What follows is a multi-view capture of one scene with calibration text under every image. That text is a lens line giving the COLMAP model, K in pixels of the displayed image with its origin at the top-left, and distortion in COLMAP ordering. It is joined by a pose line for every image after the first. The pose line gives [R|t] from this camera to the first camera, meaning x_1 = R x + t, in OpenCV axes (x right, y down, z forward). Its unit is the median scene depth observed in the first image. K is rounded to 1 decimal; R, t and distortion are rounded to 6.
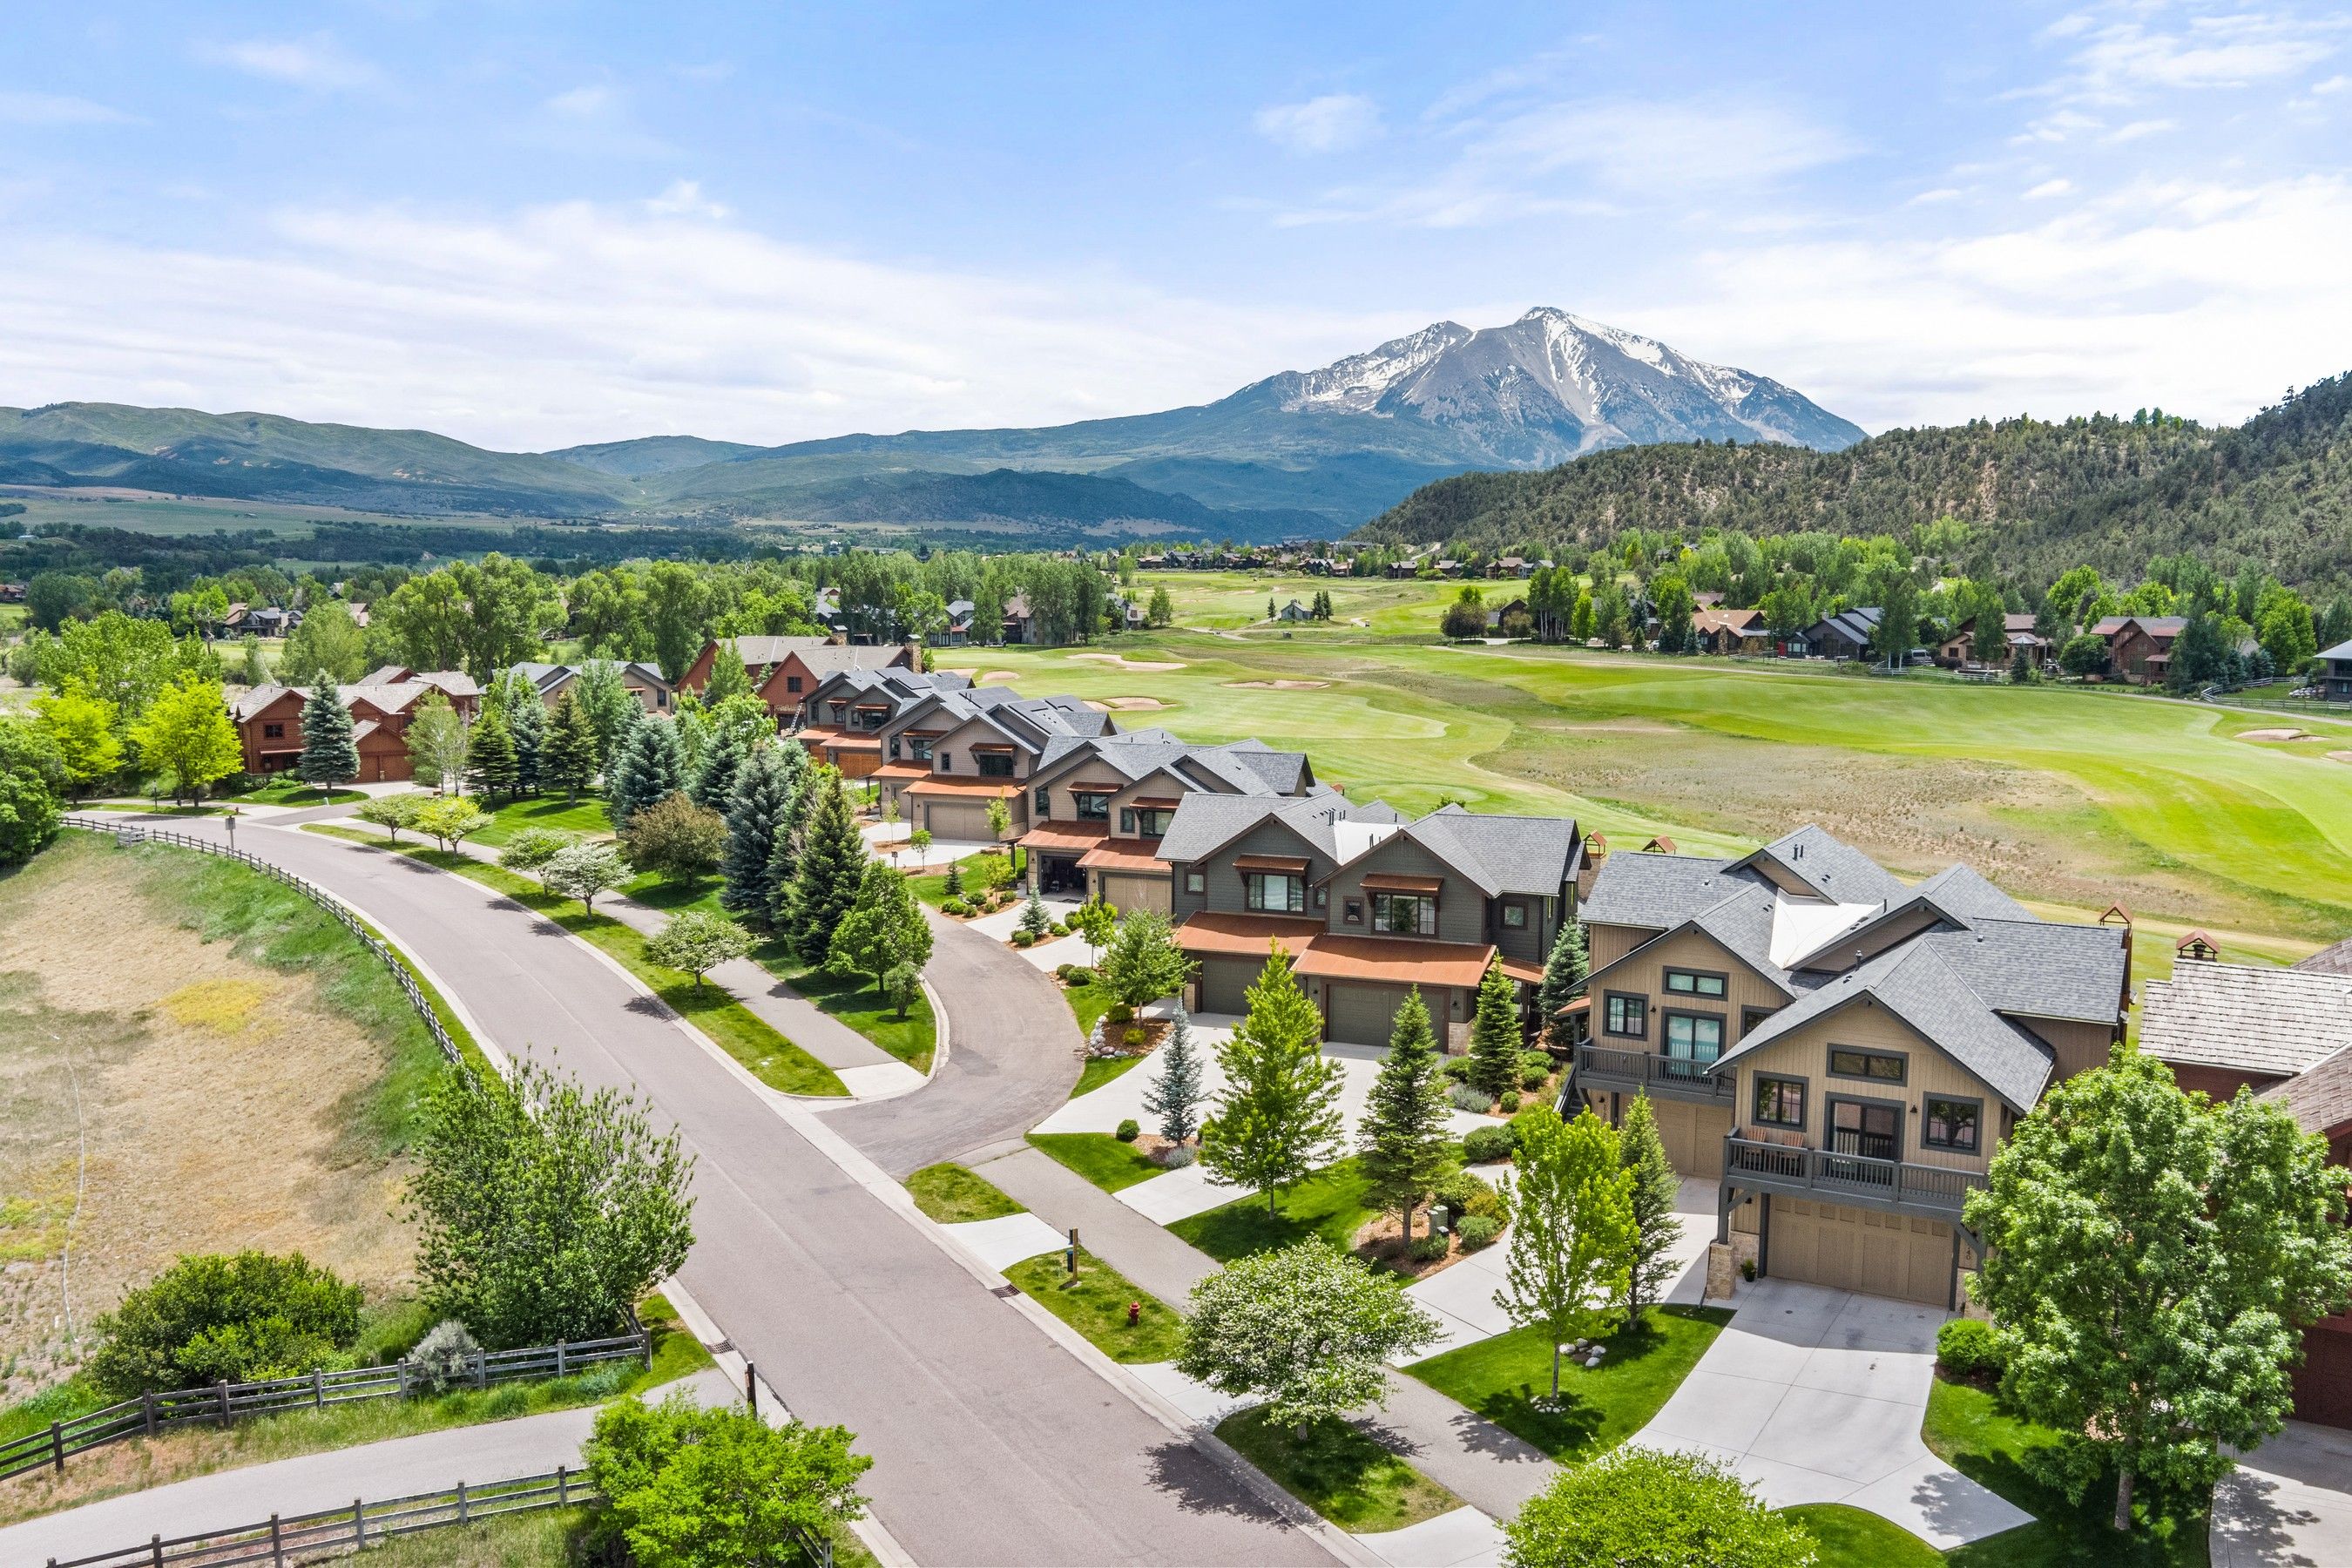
lens RADIAL K [[1904.5, 0, 1174.0], [0, 1904.5, 783.5], [0, 0, 1]] dist [-0.072460, 0.012311]
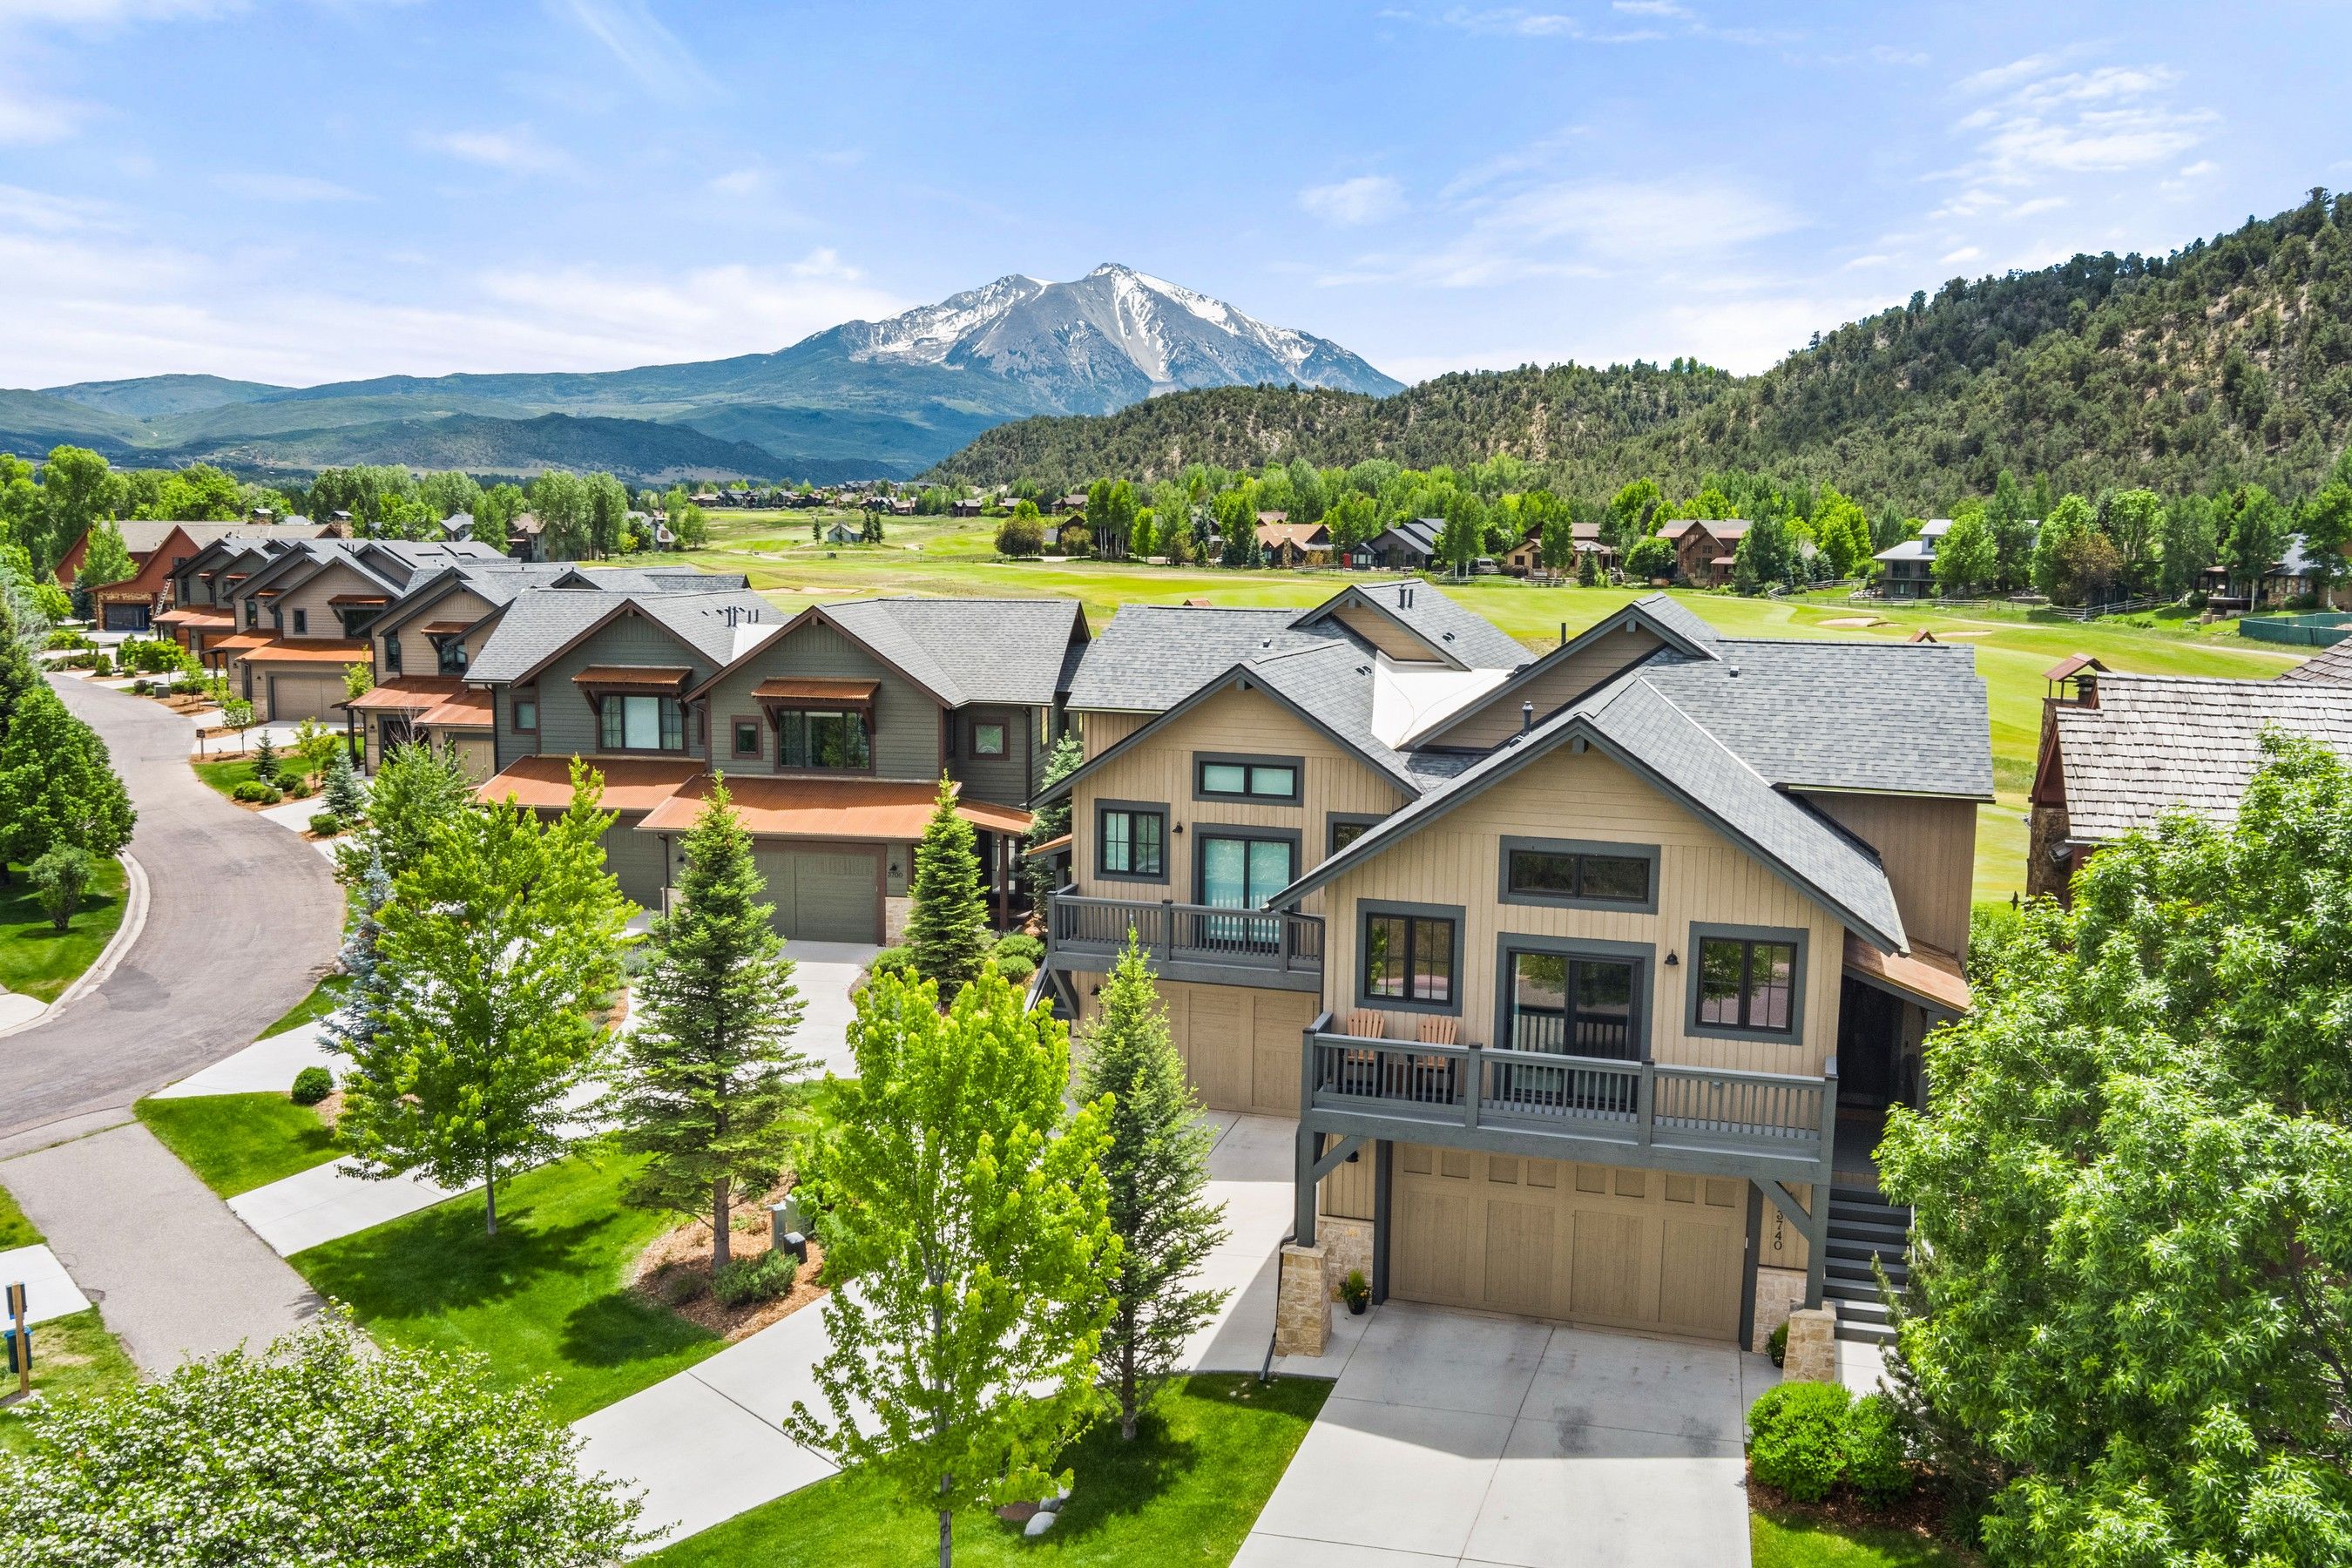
lens RADIAL K [[1899.7, 0, 1176.0], [0, 1899.7, 784.0], [0, 0, 1]] dist [-0.038748, -0.058076]
pose [[0.975158, -0.020130, 0.220595, 0.018368], [0.014892, 0.999567, 0.025384, 0.013347], [-0.221010, -0.021468, 0.975035, 0.064060]]
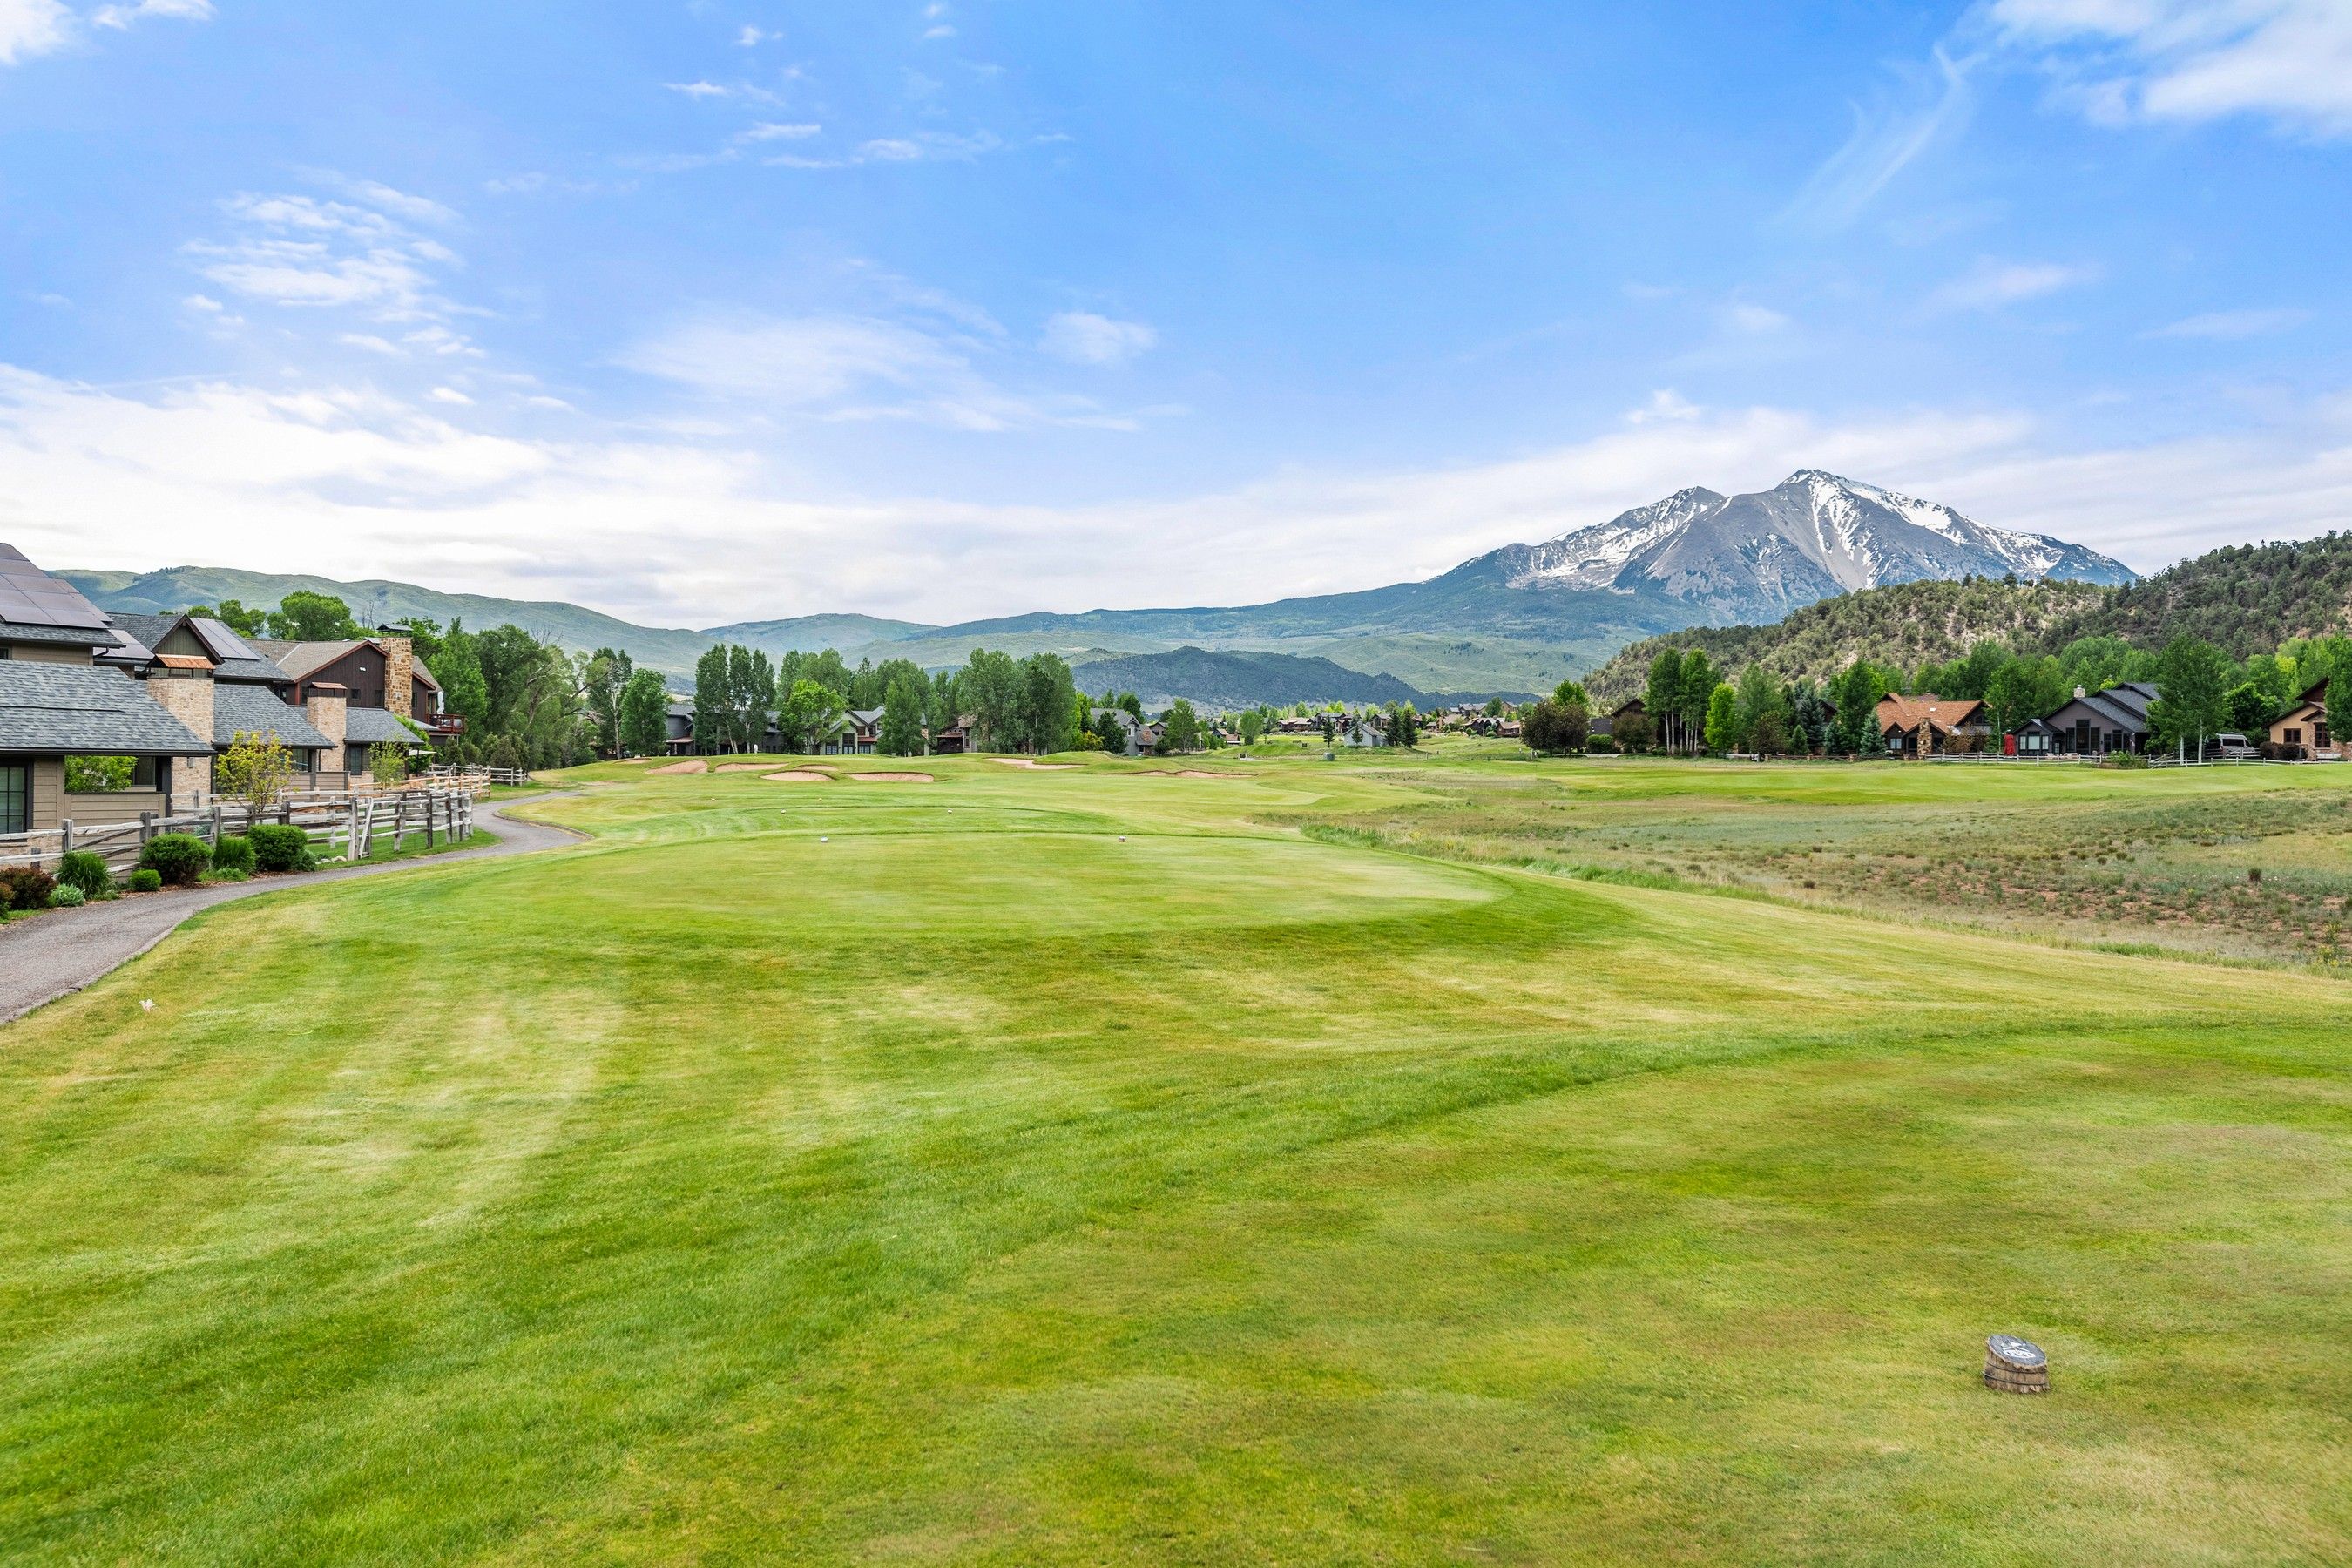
lens RADIAL K [[2103.3, 0, 1176.0], [0, 2103.3, 784.0], [0, 0, 1]] dist [0.074348, -0.147324]
pose [[0.994777, 0.008480, -0.101720, 0.090399], [-0.018863, 0.994652, -0.101548, 0.017500], [0.100315, 0.102936, 0.989617, 0.205931]]
